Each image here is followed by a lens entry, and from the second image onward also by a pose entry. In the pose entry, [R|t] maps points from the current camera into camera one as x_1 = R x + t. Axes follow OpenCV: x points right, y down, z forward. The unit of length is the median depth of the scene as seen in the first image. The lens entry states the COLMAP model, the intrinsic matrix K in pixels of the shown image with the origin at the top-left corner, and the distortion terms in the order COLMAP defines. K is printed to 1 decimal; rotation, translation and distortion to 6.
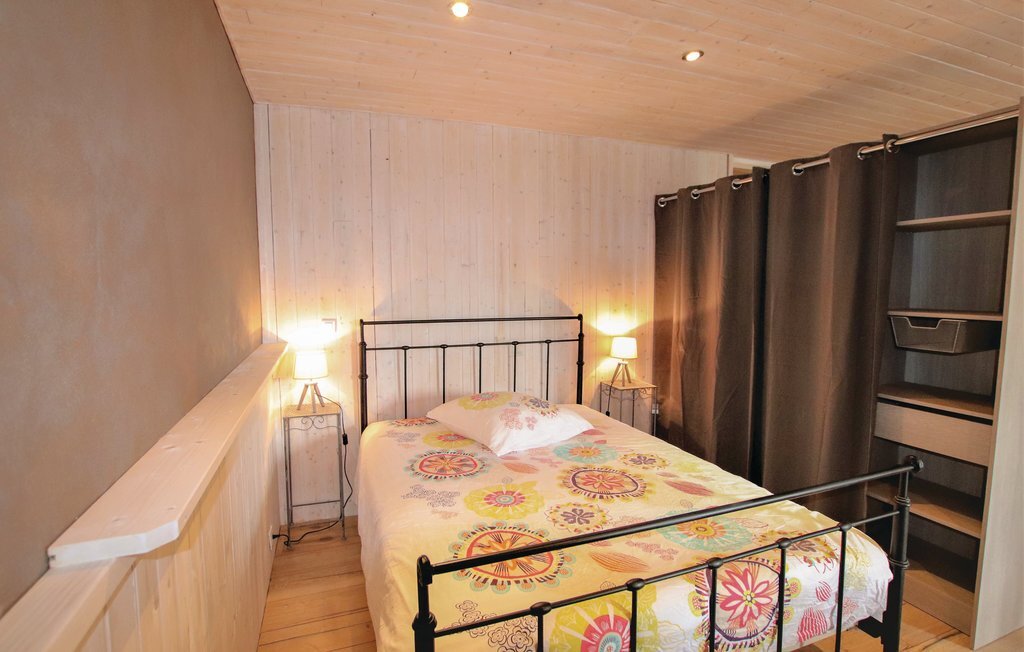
lens RADIAL K [[498.6, 0, 512.0], [0, 498.6, 326.0], [0, 0, 1]] dist [-0.034637, -0.000083]
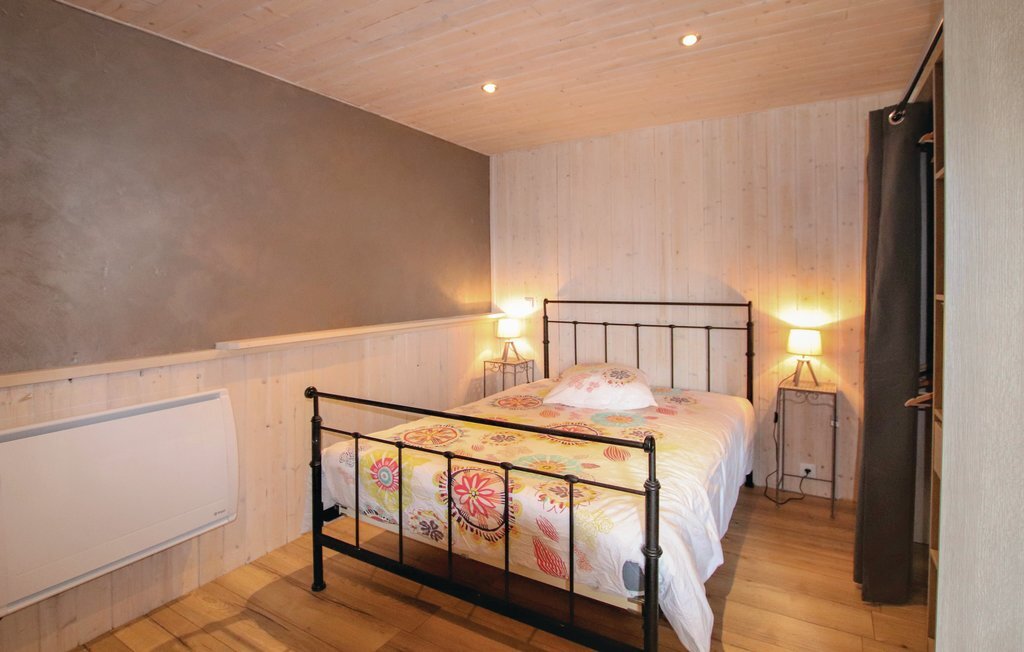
lens RADIAL K [[518.2, 0, 512.3], [0, 518.2, 285.2], [0, 0, 1]] dist [-0.003528, -0.000211]
pose [[0.627594, 0.005271, -0.778523, 0.642455], [-0.053158, 0.997934, -0.036096, 0.005097], [0.776724, 0.064038, 0.626577, 0.047888]]
